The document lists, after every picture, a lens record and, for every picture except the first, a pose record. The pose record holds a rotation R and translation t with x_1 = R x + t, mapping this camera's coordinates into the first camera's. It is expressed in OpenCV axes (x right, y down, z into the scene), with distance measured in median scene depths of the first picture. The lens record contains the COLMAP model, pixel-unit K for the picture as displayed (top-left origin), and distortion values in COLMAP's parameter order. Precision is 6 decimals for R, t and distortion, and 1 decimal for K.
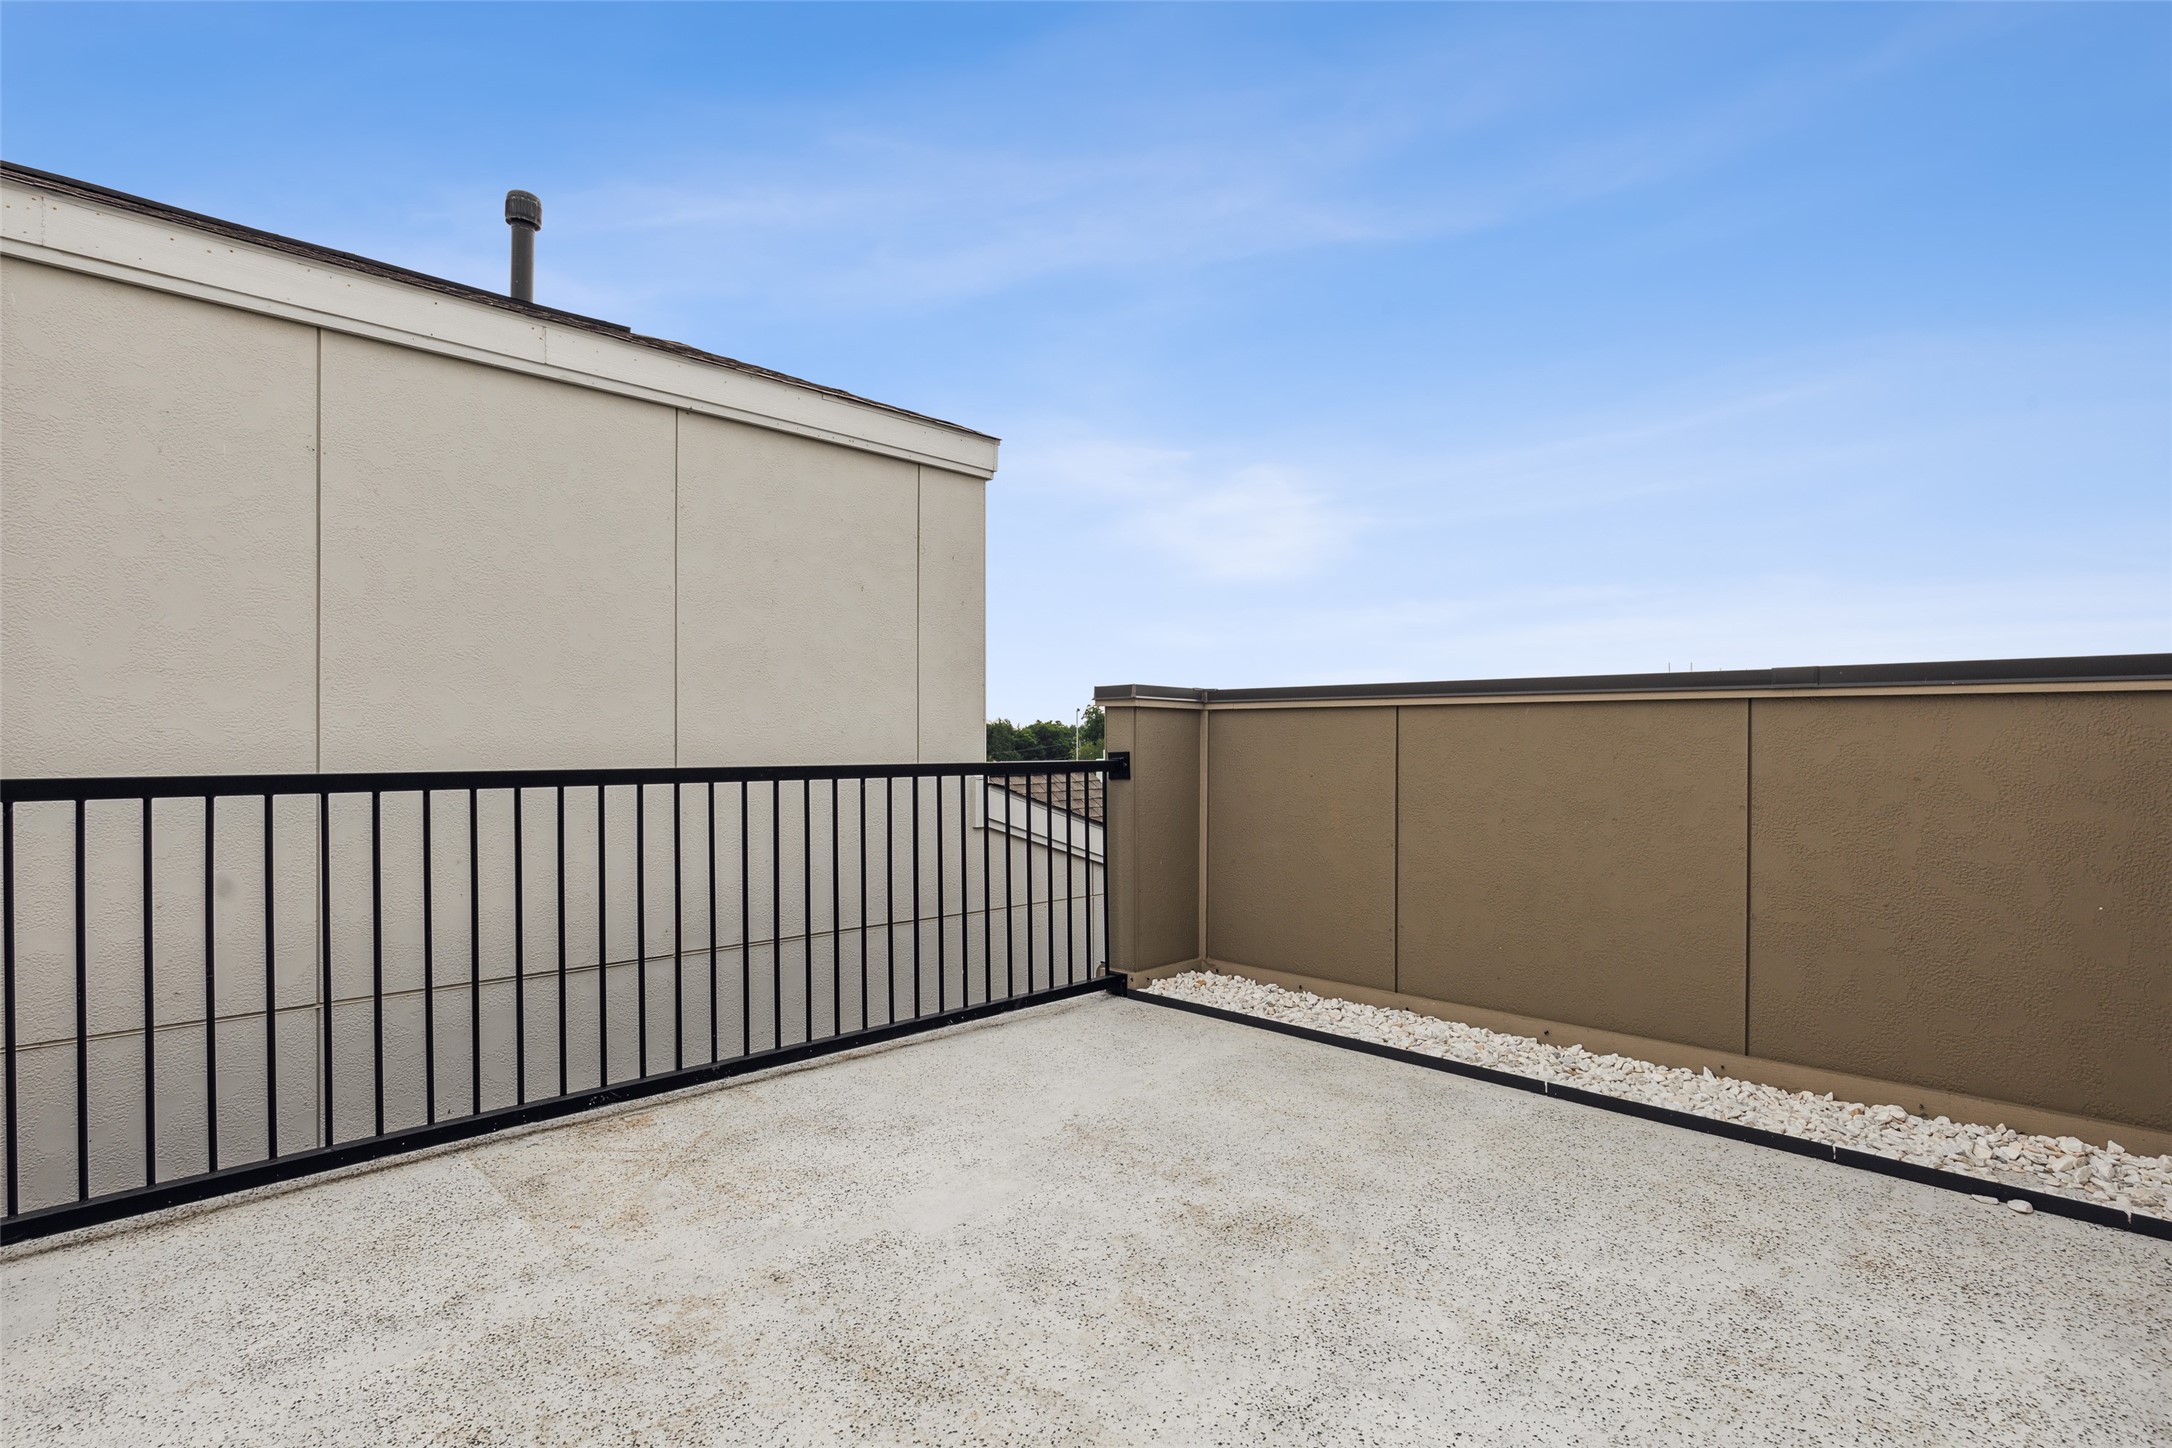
lens RADIAL K [[1048.8, 0, 1086.1], [0, 1048.8, 736.4], [0, 0, 1]] dist [-0.000027, -0.000015]
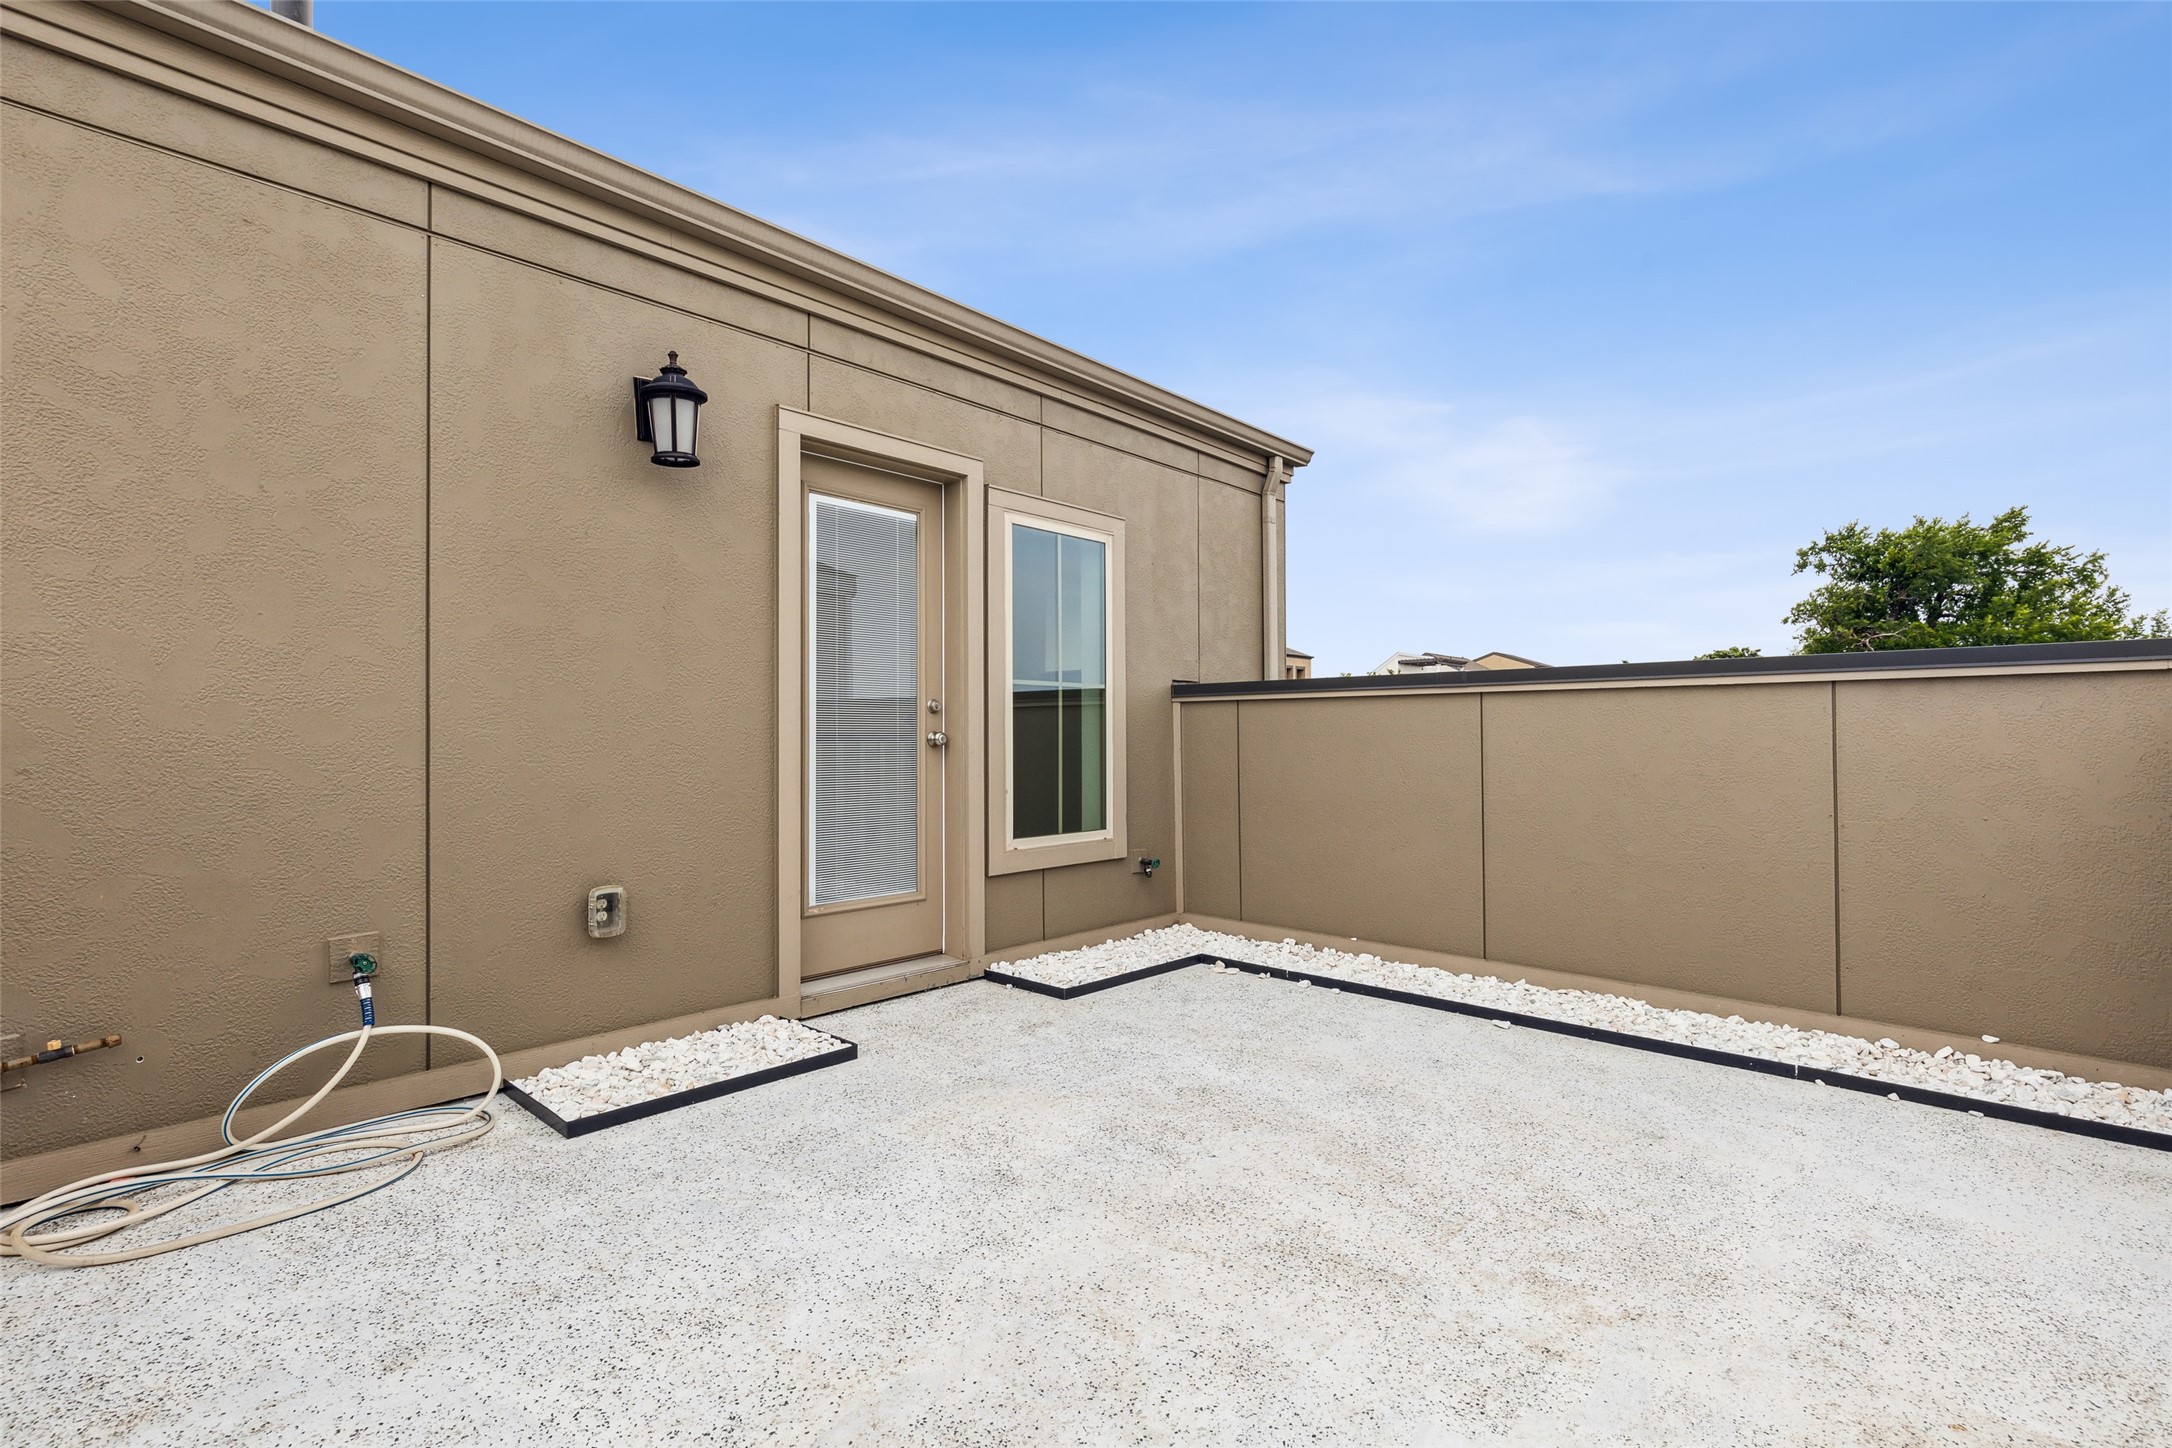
lens RADIAL K [[1048.8, 0, 1085.8], [0, 1048.8, 728.7], [0, 0, 1]] dist [-0.000027, -0.000015]
pose [[-0.996834, -0.002732, -0.079461, 0.150446], [-0.001680, 0.999910, -0.013302, 0.031428], [0.079491, -0.013126, -0.996749, 1.908307]]
